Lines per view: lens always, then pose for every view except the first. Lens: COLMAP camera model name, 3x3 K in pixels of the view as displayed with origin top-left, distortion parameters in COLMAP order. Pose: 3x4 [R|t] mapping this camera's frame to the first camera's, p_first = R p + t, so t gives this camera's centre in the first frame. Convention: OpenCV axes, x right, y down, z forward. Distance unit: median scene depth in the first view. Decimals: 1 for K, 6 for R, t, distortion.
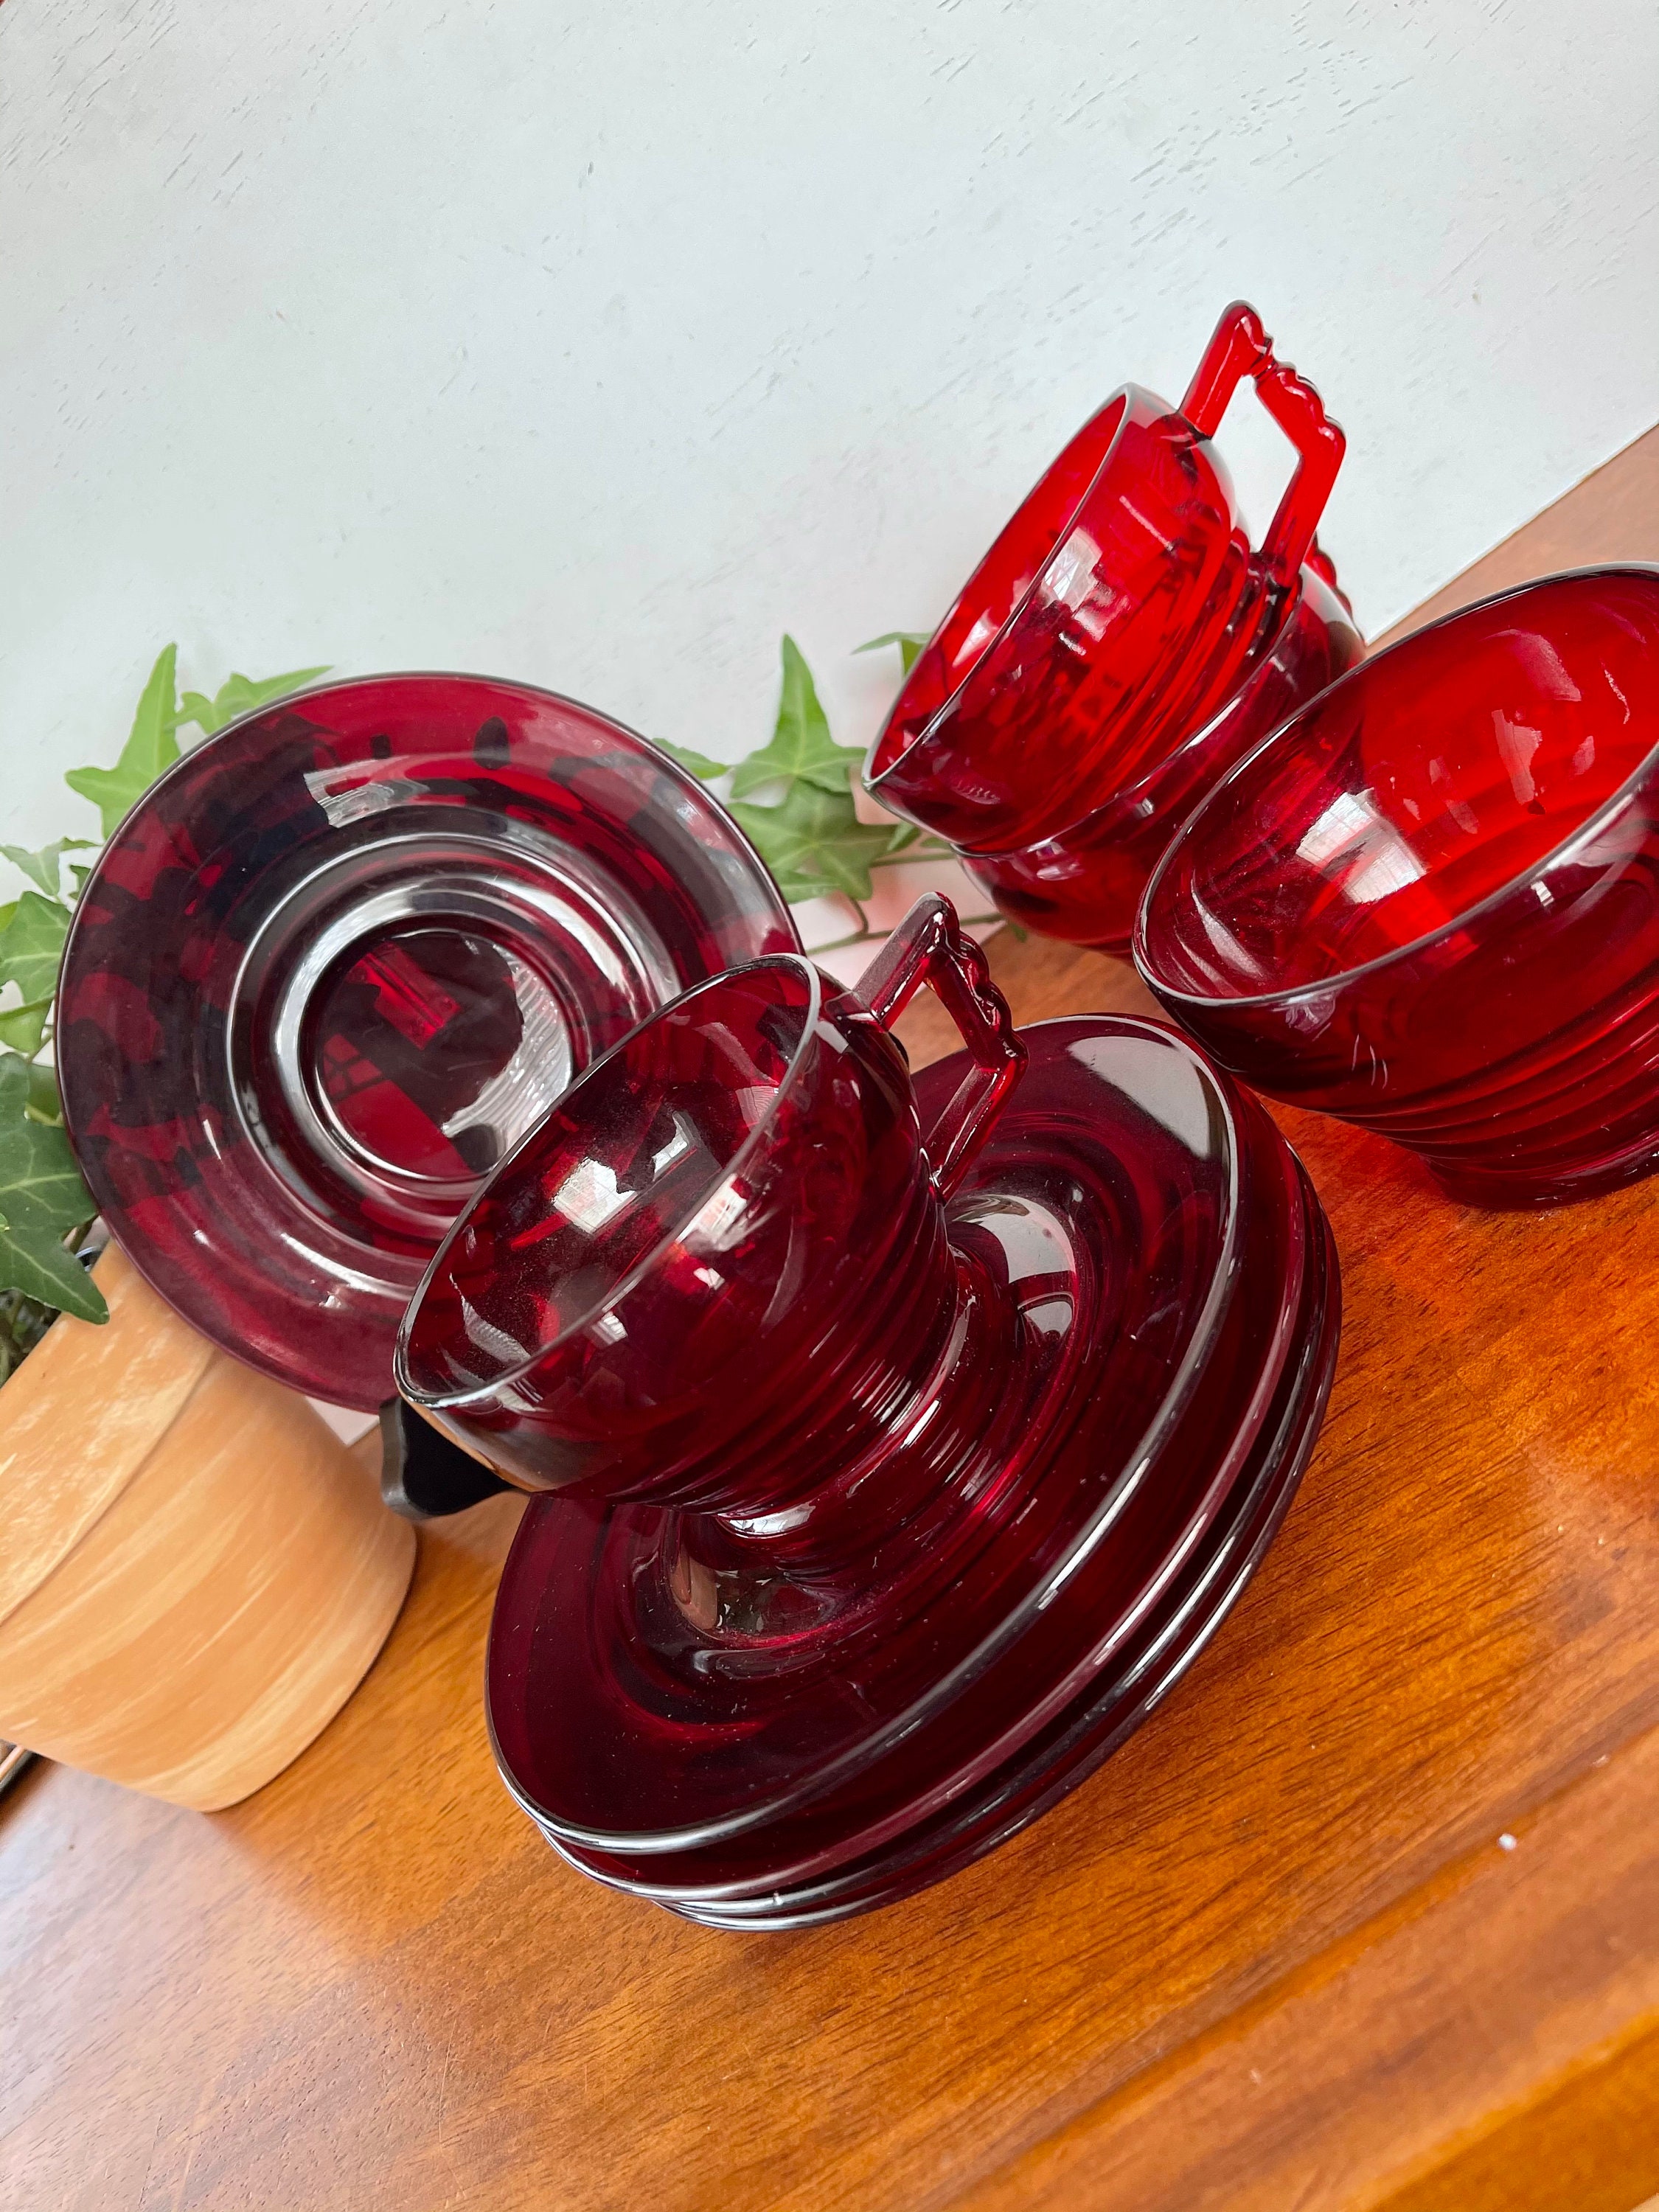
lens RADIAL K [[1658.5, 0, 810.7], [0, 1658.5, 1121.1], [0, 0, 1]] dist [0.033575, -0.081468]
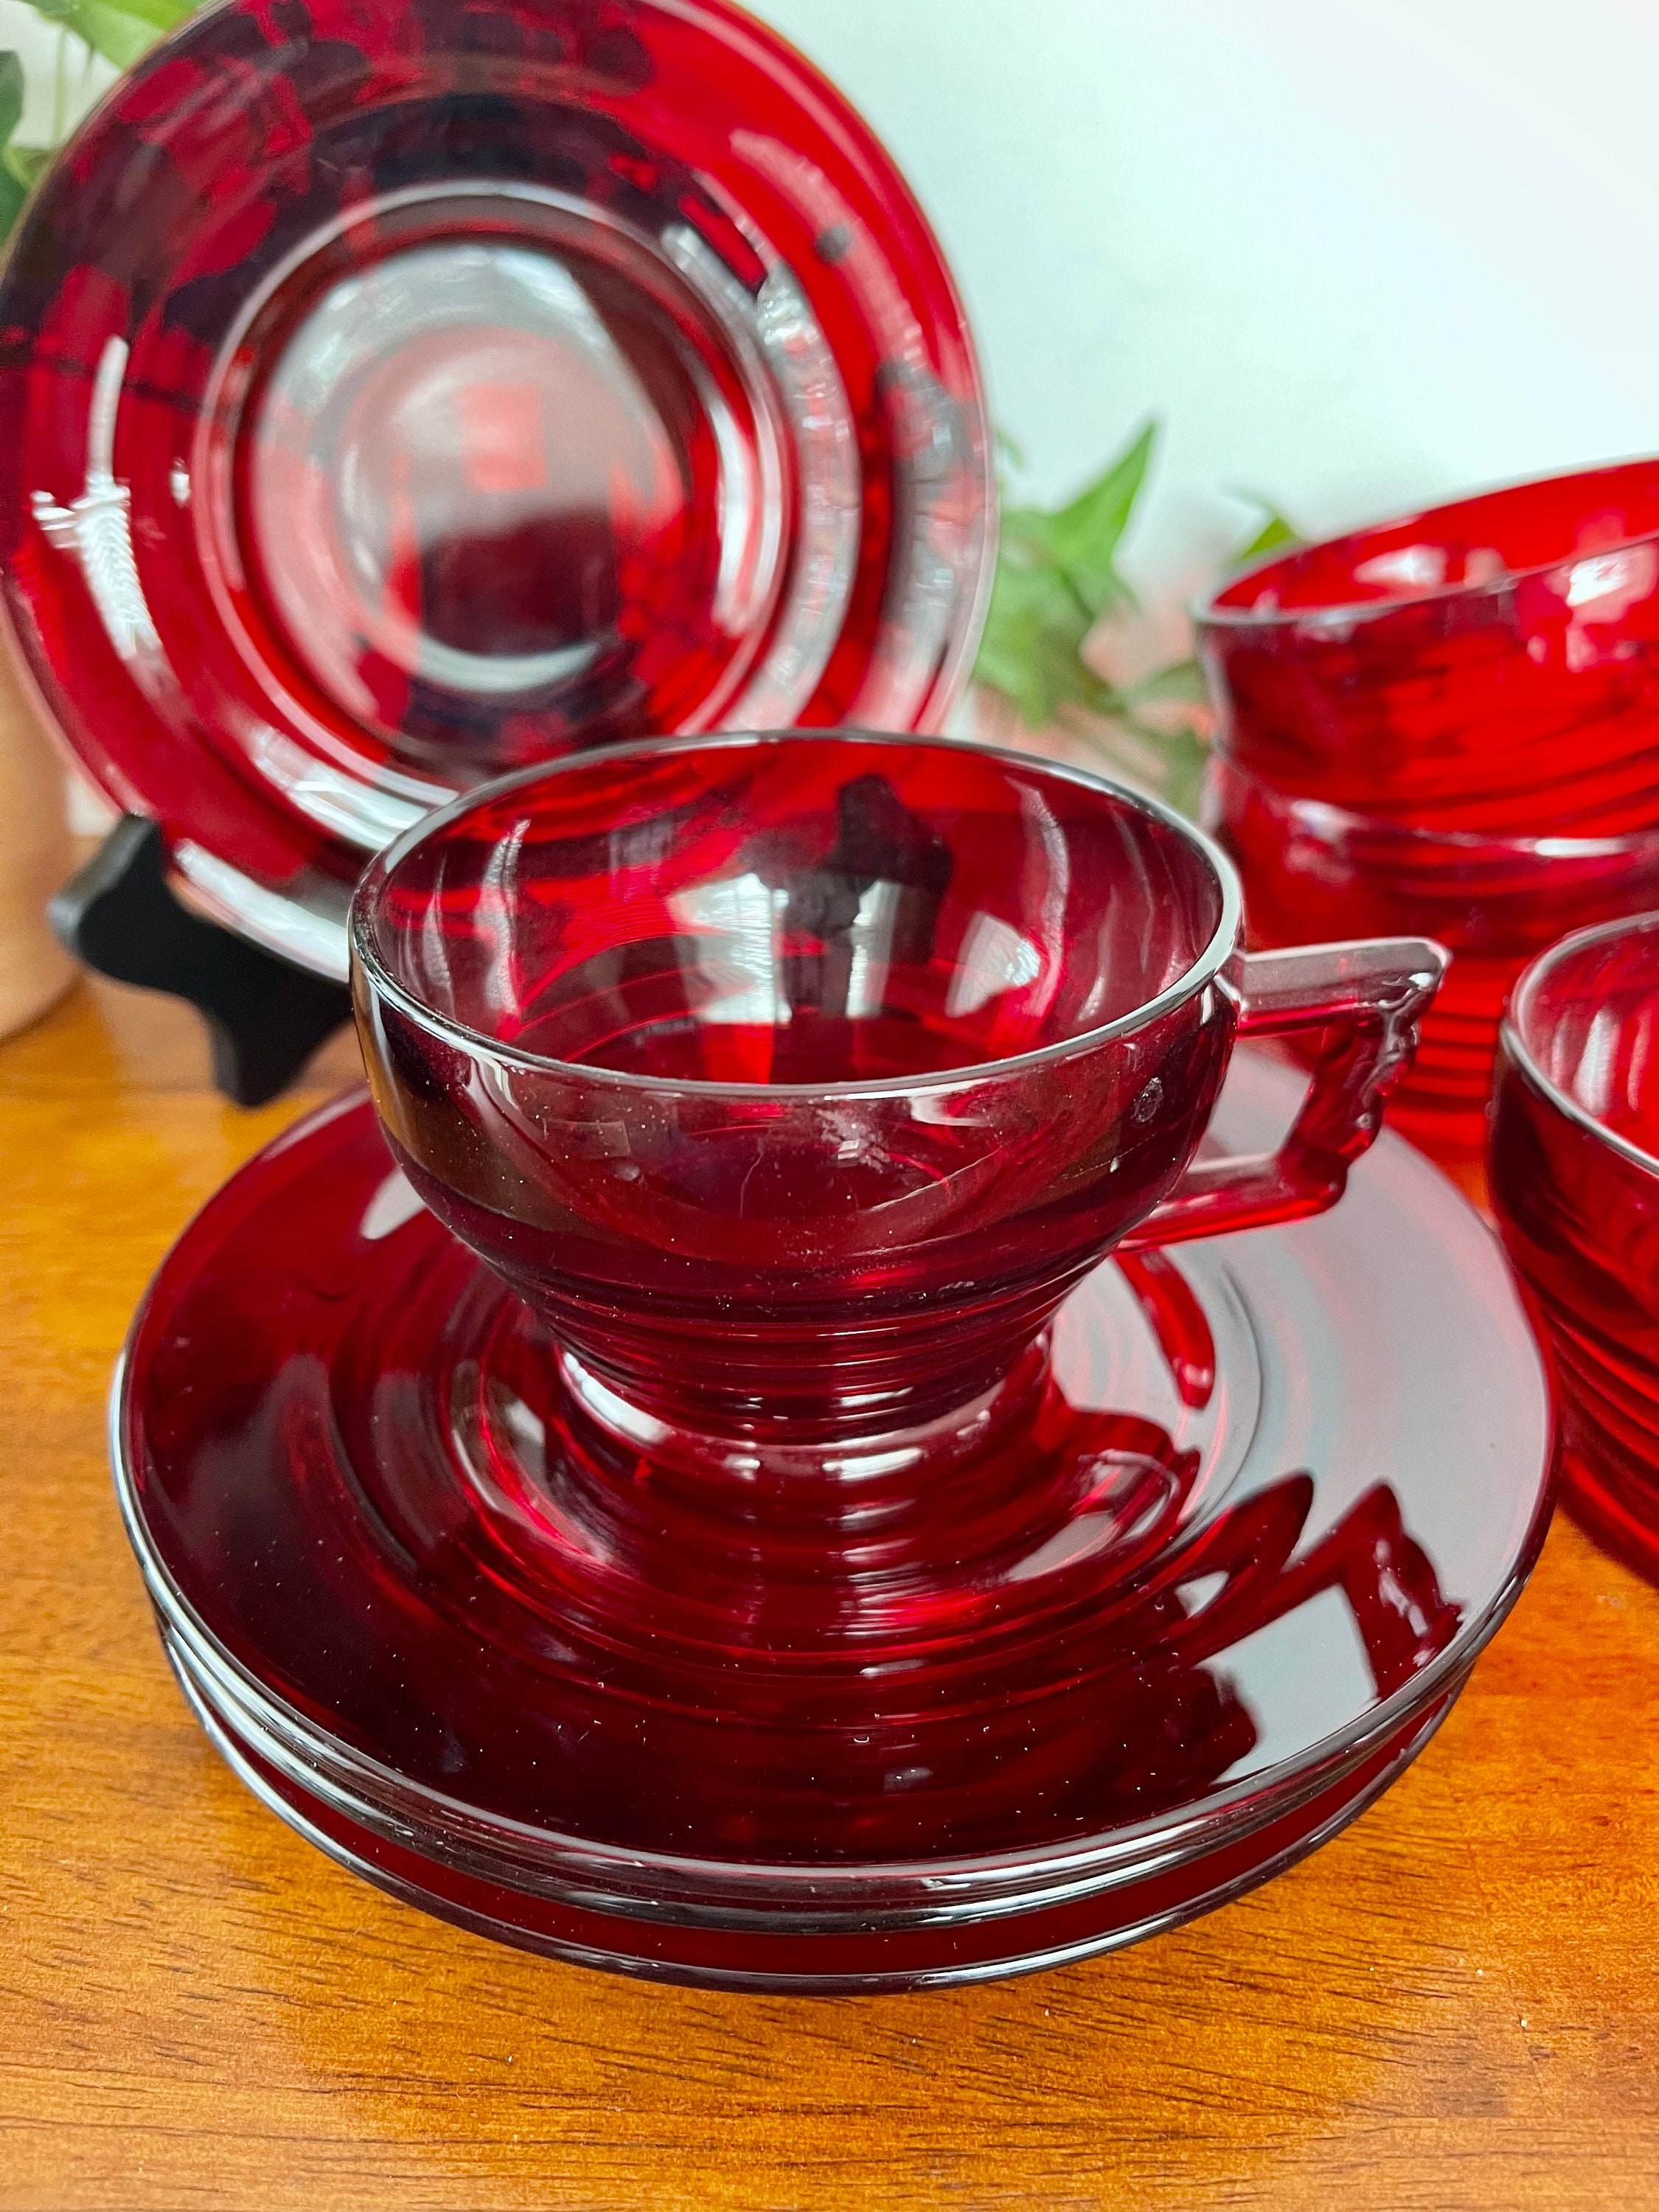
lens RADIAL K [[1658.5, 0, 787.3], [0, 1658.5, 1130.1], [0, 0, 1]] dist [0.033575, -0.081468]
pose [[0.757687, 0.627263, 0.180143, -0.158319], [-0.641798, 0.766231, 0.031382, 0.127909], [-0.118347, -0.139393, 0.983140, 0.345661]]
